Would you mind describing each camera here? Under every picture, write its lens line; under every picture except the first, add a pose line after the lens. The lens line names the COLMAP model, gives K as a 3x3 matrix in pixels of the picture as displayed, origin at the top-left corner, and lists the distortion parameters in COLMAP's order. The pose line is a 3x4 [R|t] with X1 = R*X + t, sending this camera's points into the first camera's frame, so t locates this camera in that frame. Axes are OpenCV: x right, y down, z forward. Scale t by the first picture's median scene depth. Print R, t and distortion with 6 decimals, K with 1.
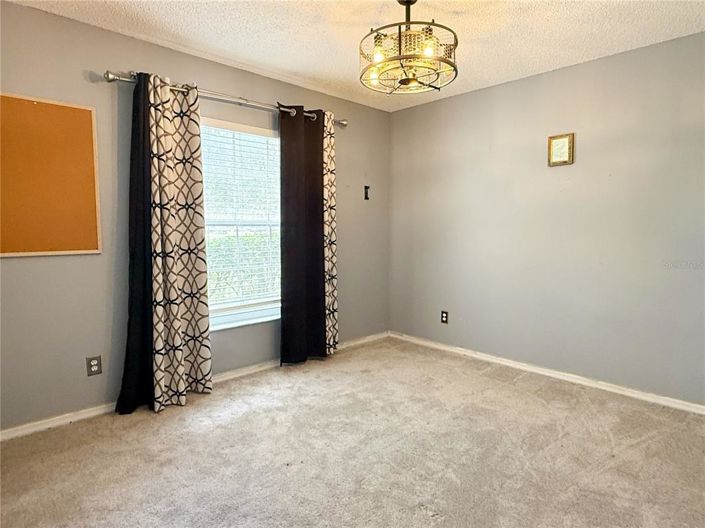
lens RADIAL K [[408.6, 0, 350.3], [0, 408.6, 266.7], [0, 0, 1]] dist [0.000249, 0.002267]
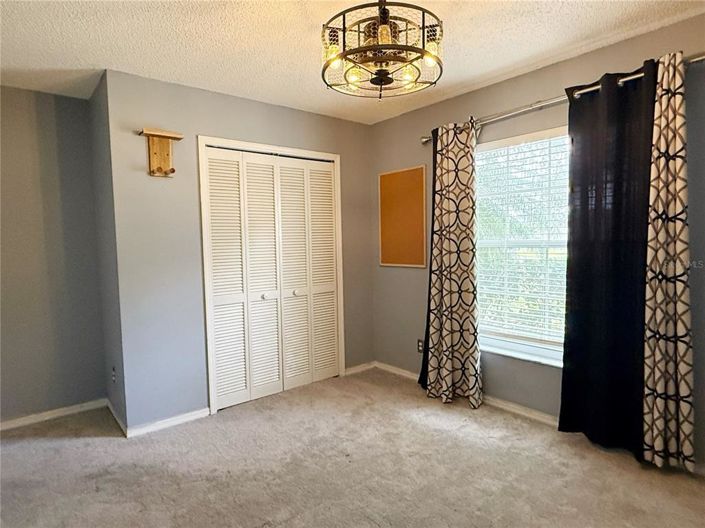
lens RADIAL K [[408.6, 0, 350.4], [0, 408.6, 261.4], [0, 0, 1]] dist [0.000249, 0.002267]
pose [[-0.056012, 0.052417, -0.997053, 0.620638], [-0.072774, 0.995750, 0.056436, -0.088659], [0.995774, 0.075721, -0.051959, 0.643293]]
